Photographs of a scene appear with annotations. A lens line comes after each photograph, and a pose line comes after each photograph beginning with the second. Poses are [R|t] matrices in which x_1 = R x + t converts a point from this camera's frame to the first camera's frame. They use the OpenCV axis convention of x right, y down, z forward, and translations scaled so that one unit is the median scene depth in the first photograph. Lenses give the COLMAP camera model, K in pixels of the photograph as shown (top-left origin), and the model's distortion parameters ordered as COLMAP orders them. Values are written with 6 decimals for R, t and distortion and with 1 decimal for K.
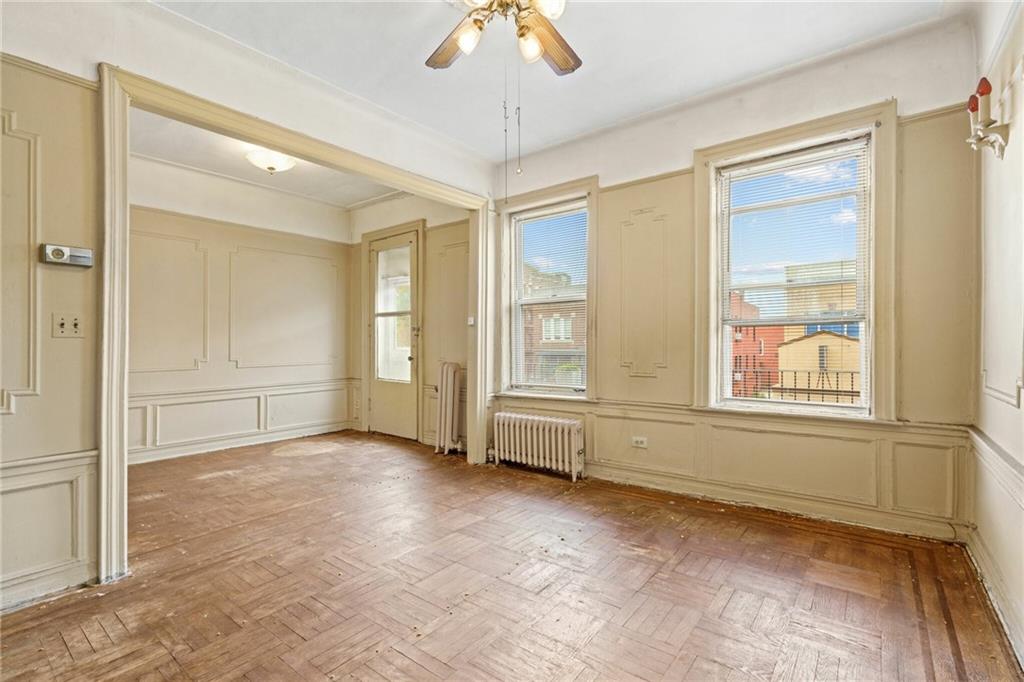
lens RADIAL K [[479.6, 0, 502.8], [0, 479.6, 343.7], [0, 0, 1]] dist [-0.002222, -0.000185]
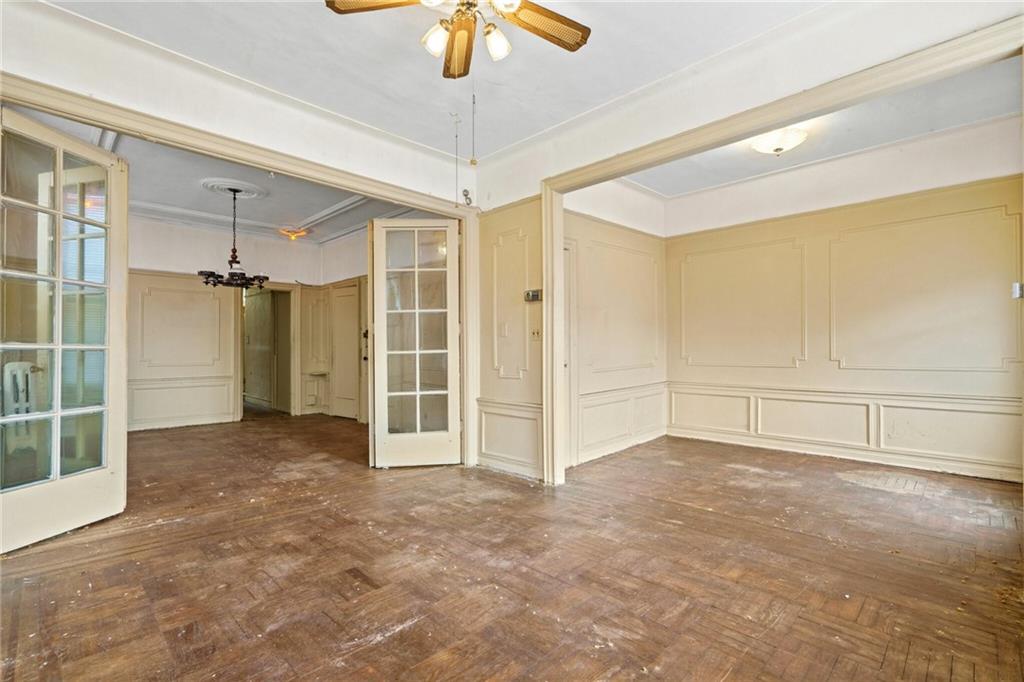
lens RADIAL K [[479.6, 0, 502.8], [0, 479.6, 343.7], [0, 0, 1]] dist [-0.002222, -0.000185]
pose [[-0.134072, -0.000634, -0.990971, 0.604020], [0.009098, 0.999957, -0.001871, 0.000504], [0.990930, -0.009267, -0.134060, 0.738764]]
